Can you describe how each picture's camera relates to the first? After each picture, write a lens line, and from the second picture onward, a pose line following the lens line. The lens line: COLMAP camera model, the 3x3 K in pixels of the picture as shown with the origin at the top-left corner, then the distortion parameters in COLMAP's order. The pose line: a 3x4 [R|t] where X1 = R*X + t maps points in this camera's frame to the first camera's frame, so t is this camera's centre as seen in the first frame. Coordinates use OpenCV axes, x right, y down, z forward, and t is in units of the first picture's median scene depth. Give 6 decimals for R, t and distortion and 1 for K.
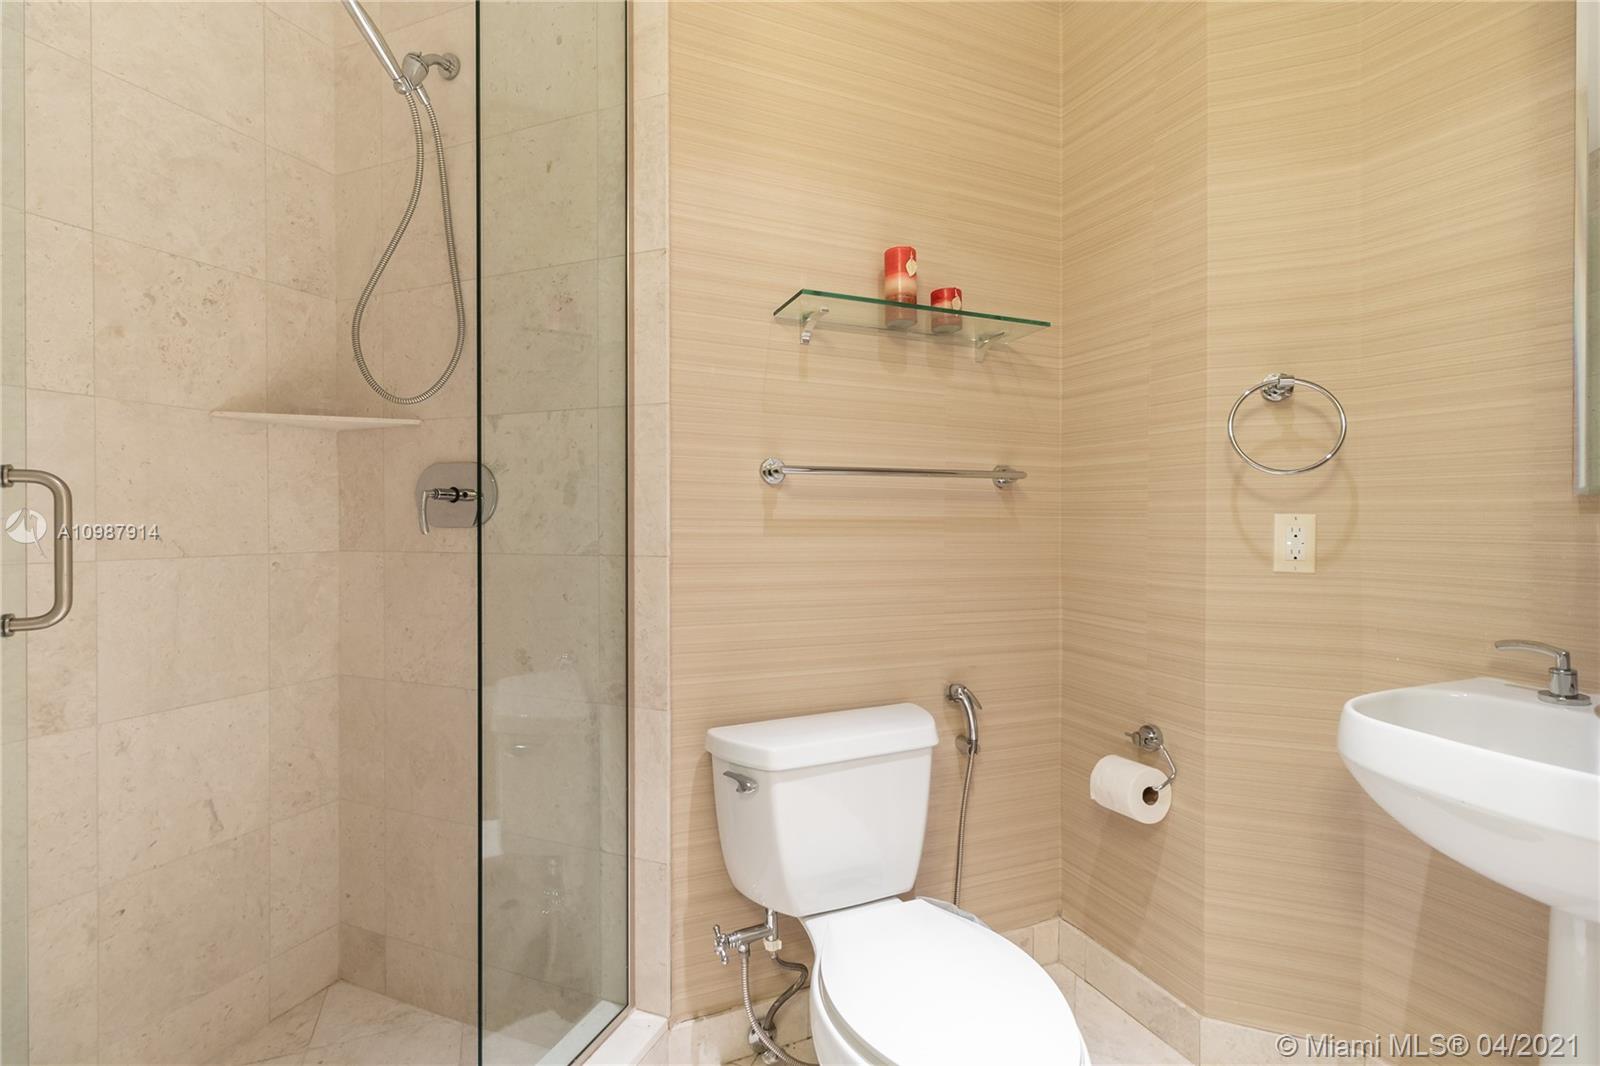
lens RADIAL K [[733.2, 0, 802.9], [0, 733.2, 525.0], [0, 0, 1]] dist [-0.001033, 0.002392]
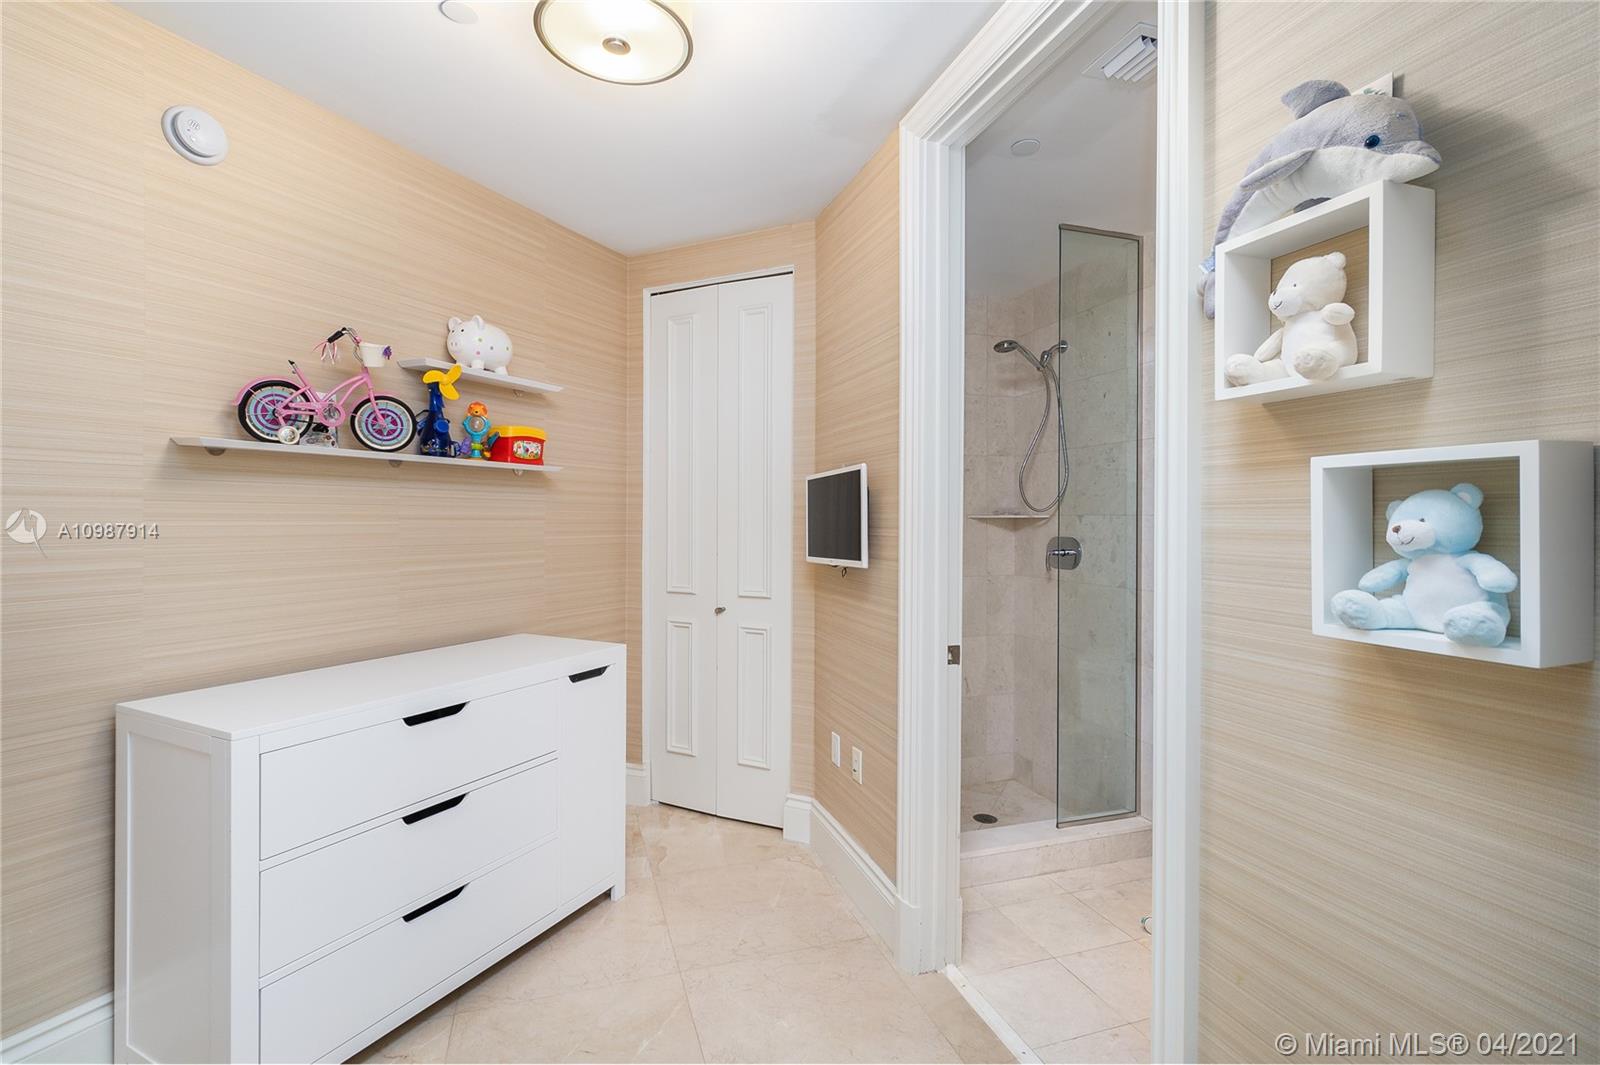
lens RADIAL K [[733.2, 0, 799.6], [0, 733.2, 524.0], [0, 0, 1]] dist [-0.001033, 0.002392]
pose [[0.649595, 0.006703, -0.760251, 0.659451], [-0.007877, 0.999967, 0.002085, -0.129692], [0.760240, 0.004634, 0.649626, -0.976520]]
